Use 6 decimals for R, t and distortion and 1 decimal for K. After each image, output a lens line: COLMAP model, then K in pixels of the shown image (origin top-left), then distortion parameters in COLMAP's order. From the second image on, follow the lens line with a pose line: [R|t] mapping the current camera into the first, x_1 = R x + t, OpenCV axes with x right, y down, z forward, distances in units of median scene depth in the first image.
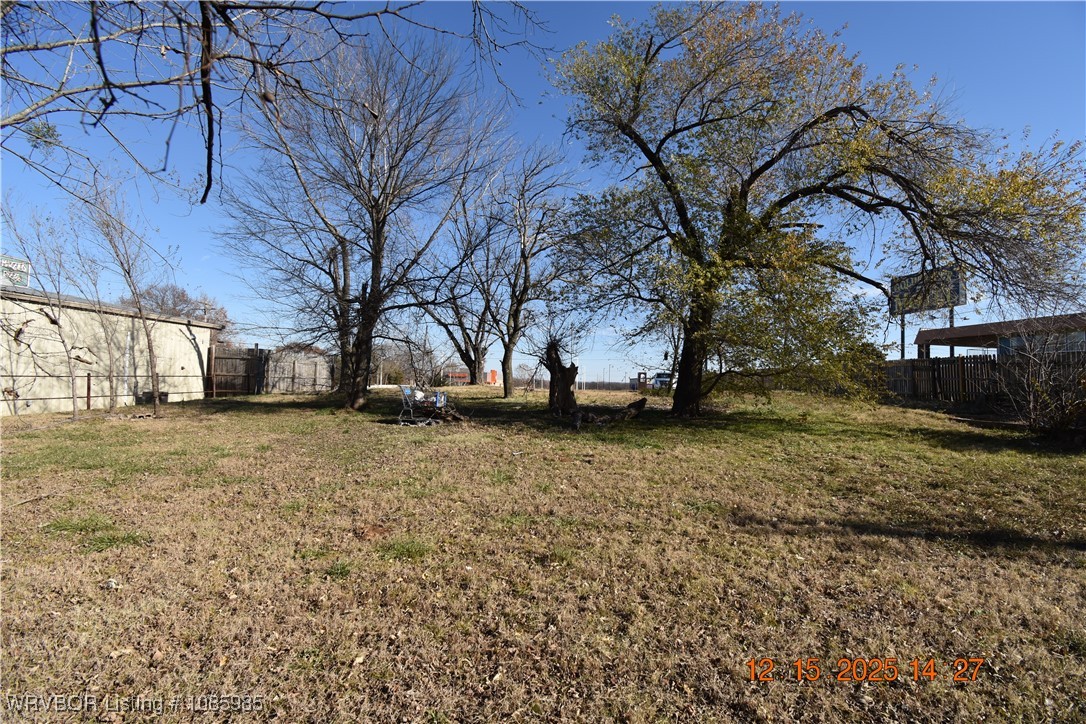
lens RADIAL K [[482.3, 0, 543.0], [0, 482.3, 362.0], [0, 0, 1]] dist [0.016005, -0.023599]
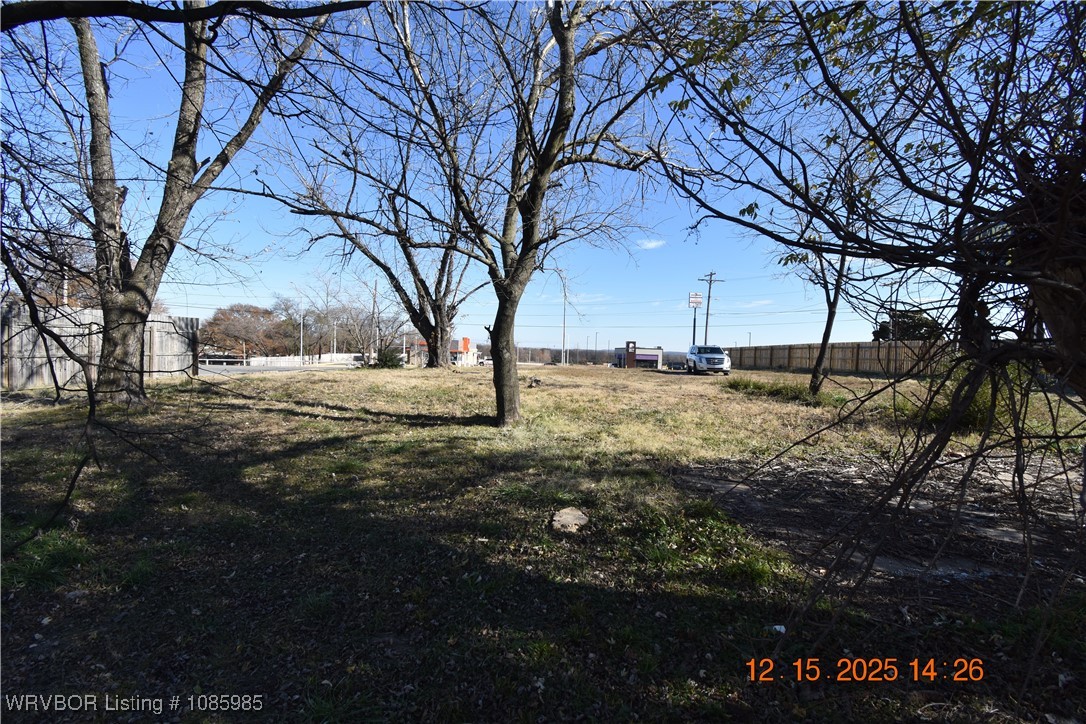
lens RADIAL K [[482.3, 0, 543.0], [0, 482.3, 362.0], [0, 0, 1]] dist [0.016005, -0.023599]
pose [[0.998370, 0.002784, 0.057014, -0.043381], [-0.006656, 0.997674, 0.067834, -0.000723], [-0.056692, -0.068103, 0.996066, 0.402204]]
